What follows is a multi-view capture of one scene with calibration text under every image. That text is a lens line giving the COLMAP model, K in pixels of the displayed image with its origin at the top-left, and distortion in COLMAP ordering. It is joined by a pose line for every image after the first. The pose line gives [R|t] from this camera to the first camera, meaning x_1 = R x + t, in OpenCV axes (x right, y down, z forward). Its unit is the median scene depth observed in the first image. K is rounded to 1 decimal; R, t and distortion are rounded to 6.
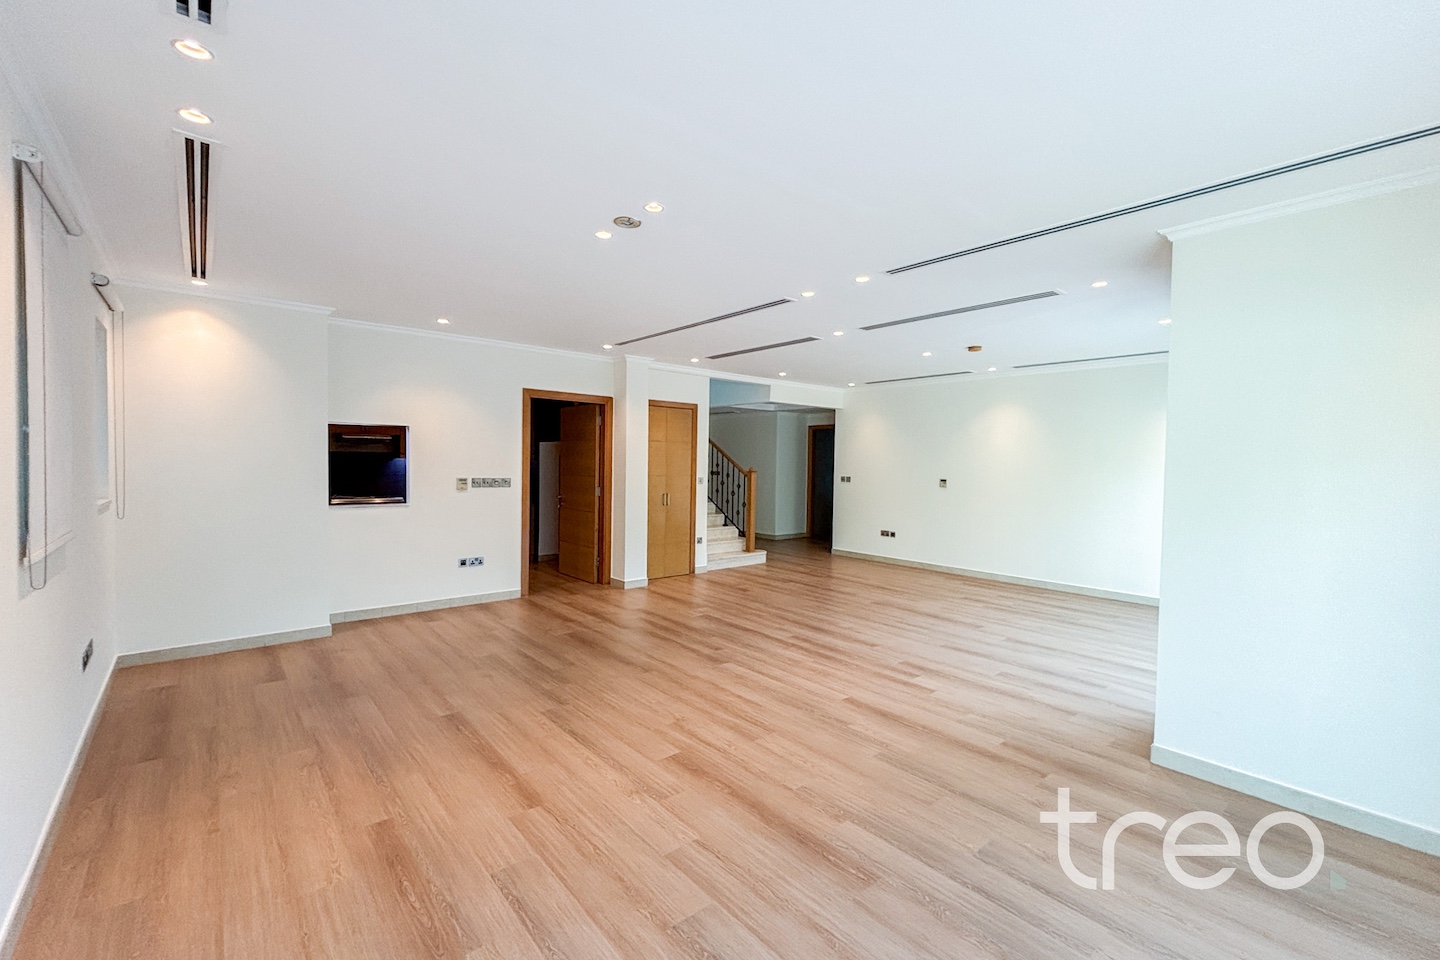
lens RADIAL K [[595.5, 0, 725.1], [0, 595.5, 495.3], [0, 0, 1]] dist [0.005599, -0.002253]
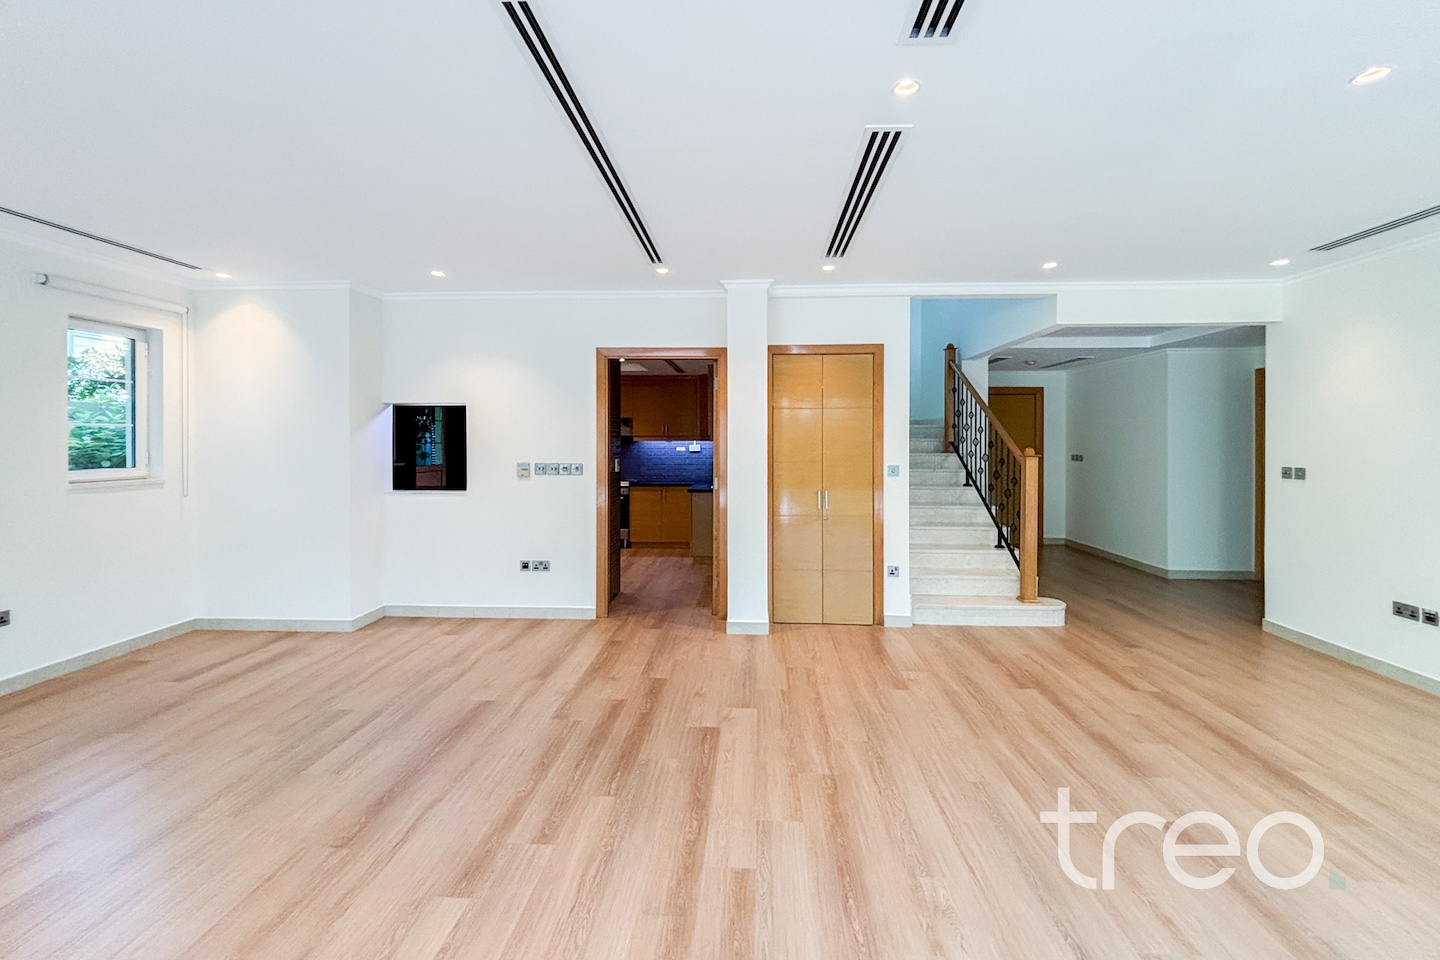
lens RADIAL K [[595.5, 0, 717.6], [0, 595.5, 447.9], [0, 0, 1]] dist [0.005599, -0.002253]
pose [[0.721659, -0.004234, -0.692236, 0.340372], [-0.028799, 0.998932, -0.036134, -0.028688], [0.691650, 0.046012, 0.720766, 0.614467]]
